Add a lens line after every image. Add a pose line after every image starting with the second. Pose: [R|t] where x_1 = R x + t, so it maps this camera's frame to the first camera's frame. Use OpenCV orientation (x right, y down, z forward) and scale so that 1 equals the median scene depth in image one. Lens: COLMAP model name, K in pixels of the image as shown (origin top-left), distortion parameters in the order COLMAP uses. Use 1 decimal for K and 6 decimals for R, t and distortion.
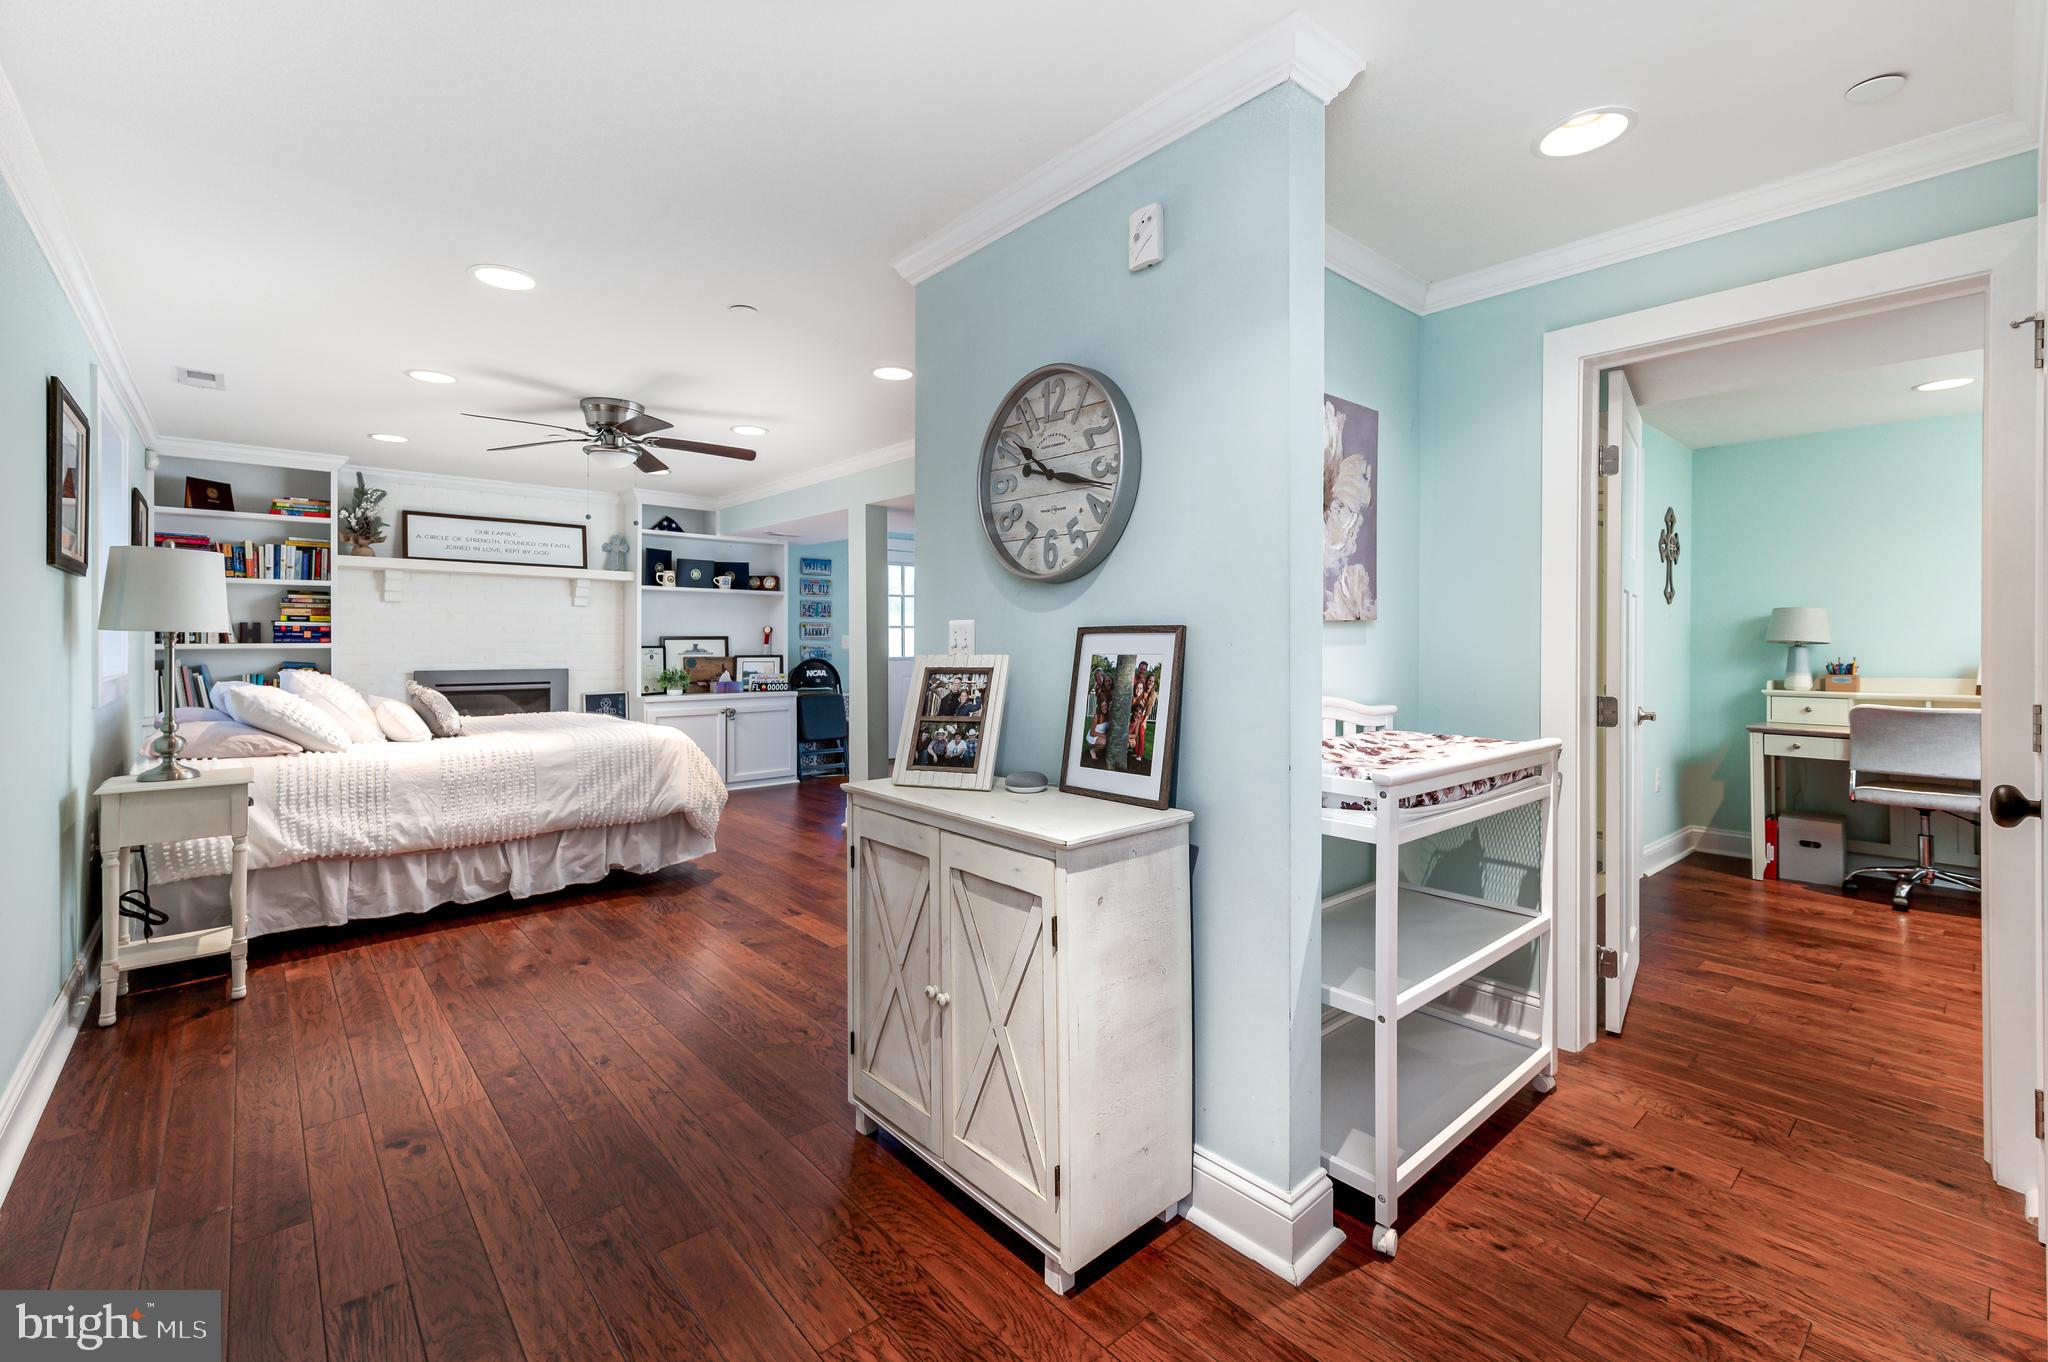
lens RADIAL K [[869.2, 0, 1029.9], [0, 869.2, 643.2], [0, 0, 1]] dist [0.002359, 0.000286]
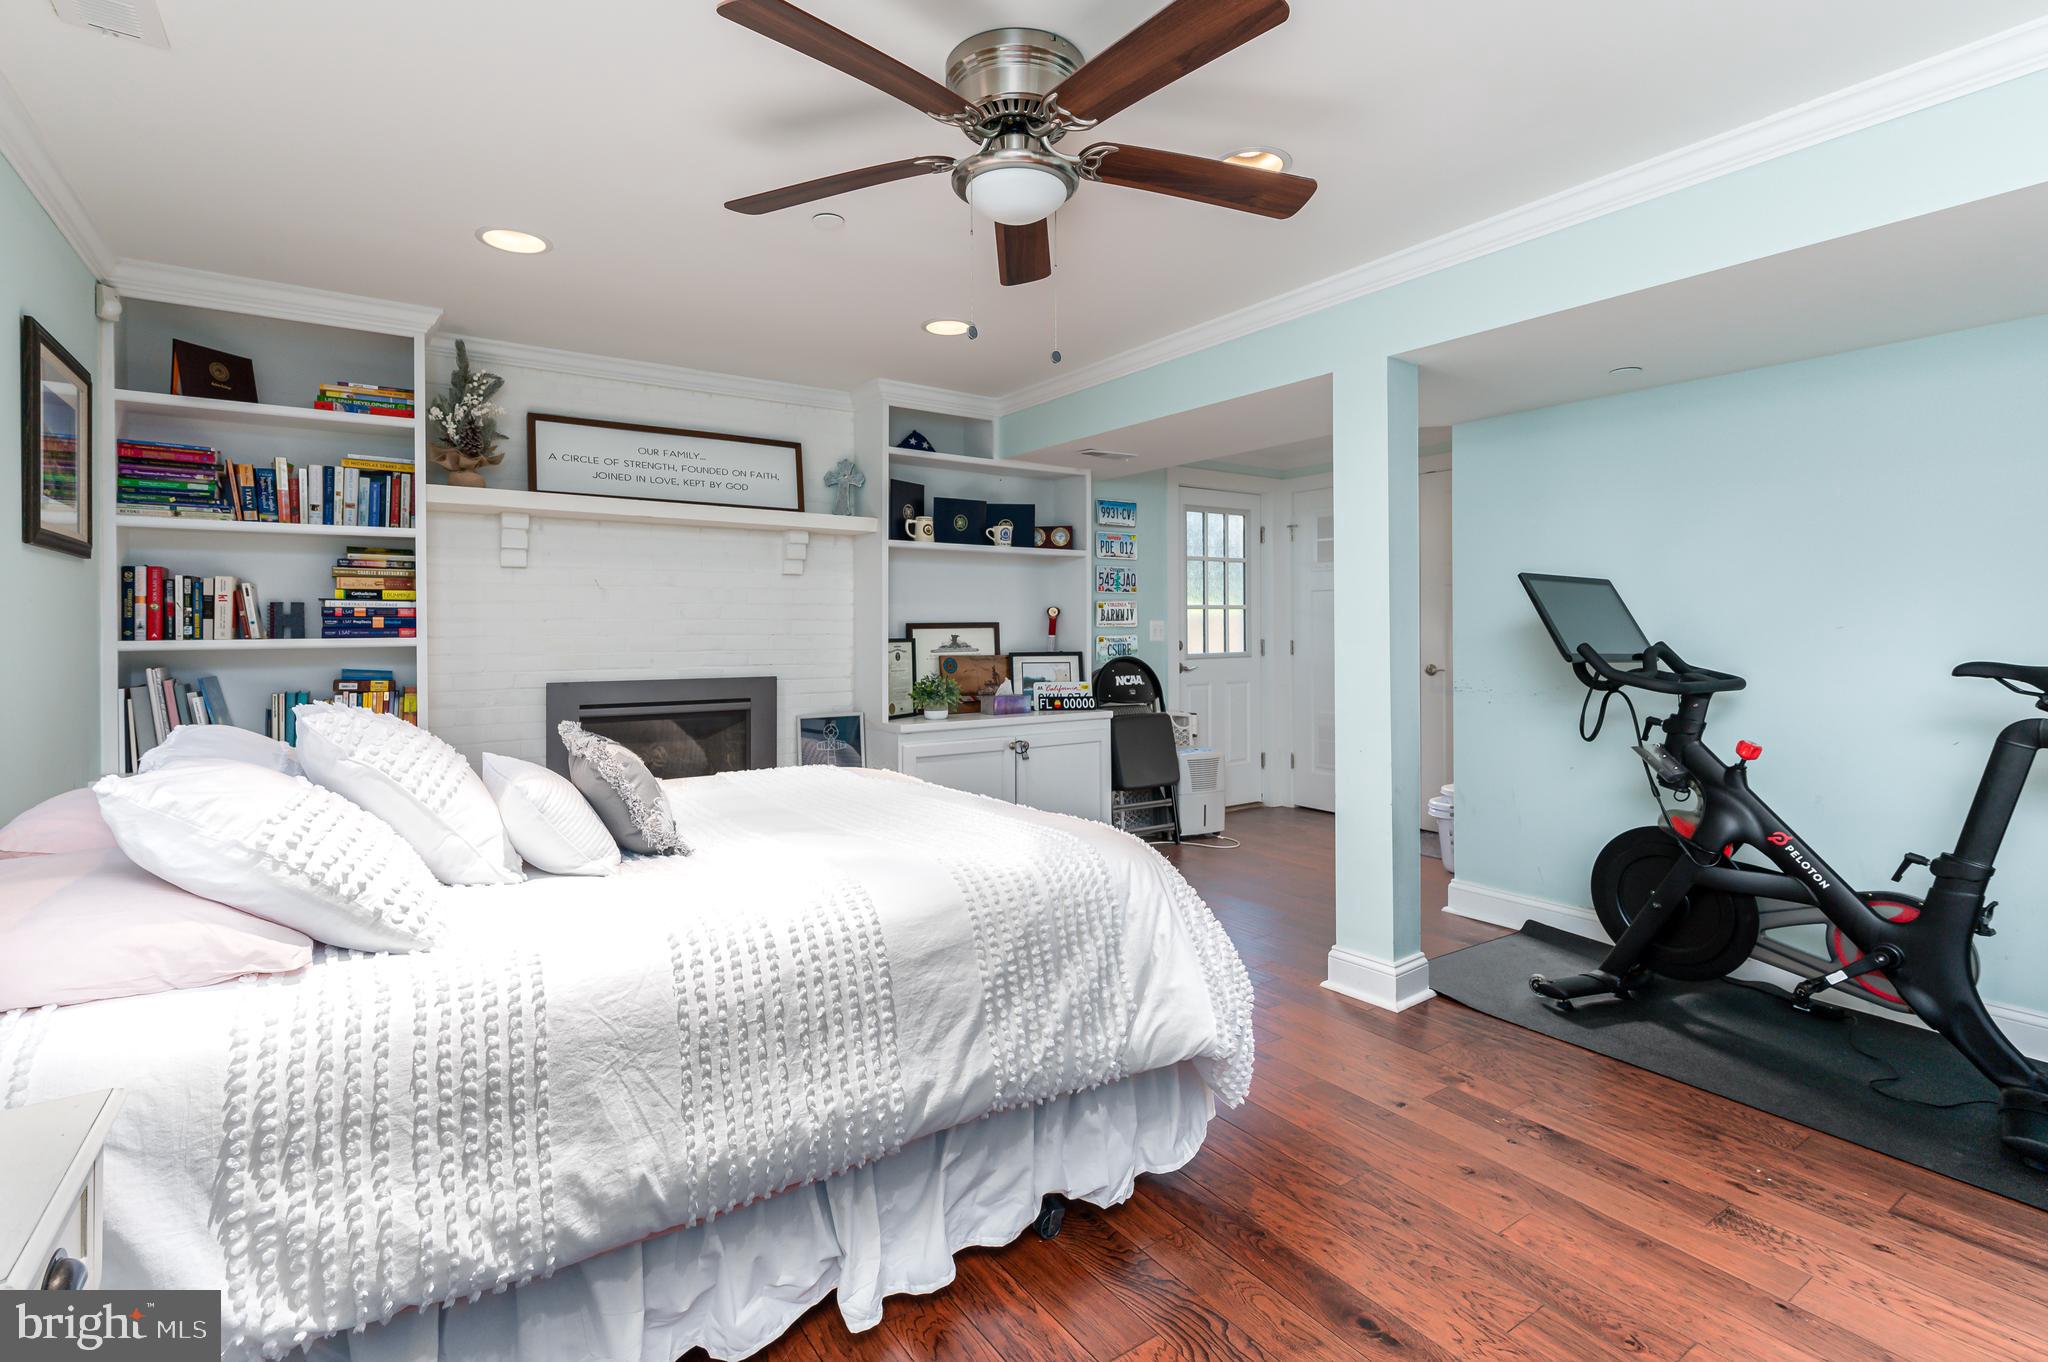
lens RADIAL K [[965.0, 0, 1024.7], [0, 965.0, 631.5], [0, 0, 1]] dist [0.014679, -0.000211]
pose [[0.991728, -0.004631, -0.128272, -0.310050], [0.004784, 0.999988, 0.000887, -0.002651], [0.128267, -0.001494, 0.991739, 0.400050]]
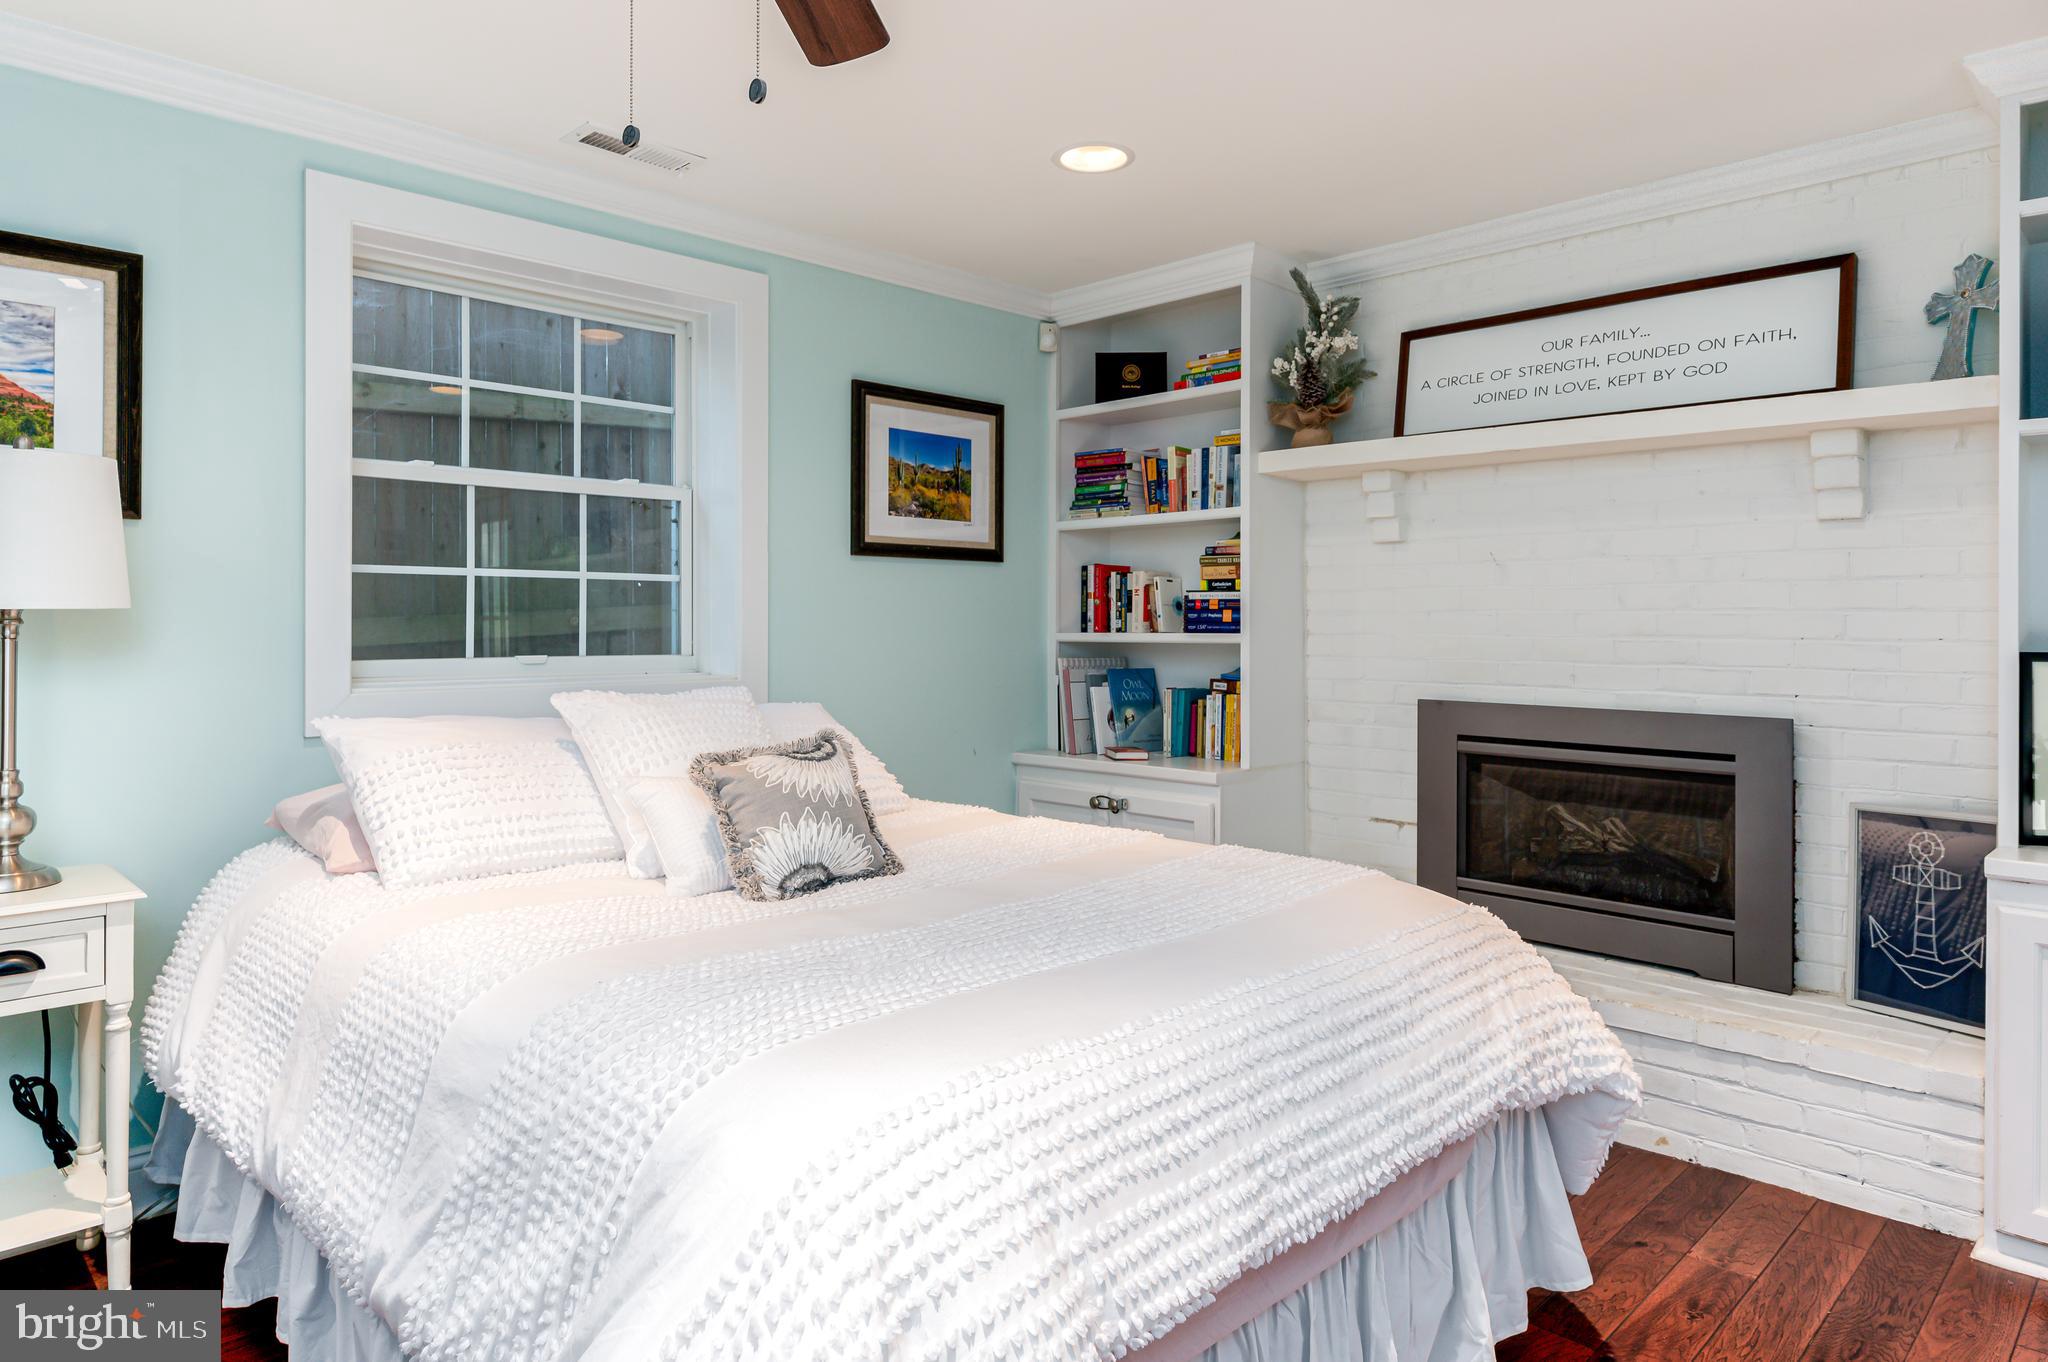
lens RADIAL K [[1234.5, 0, 1020.7], [0, 1234.5, 618.0], [0, 0, 1]] dist [-0.000826, -0.000420]
pose [[0.051885, -0.002556, -0.998650, -0.111071], [-0.004313, 0.999987, -0.002784, -0.006117], [0.998644, 0.004452, 0.051874, 0.799247]]
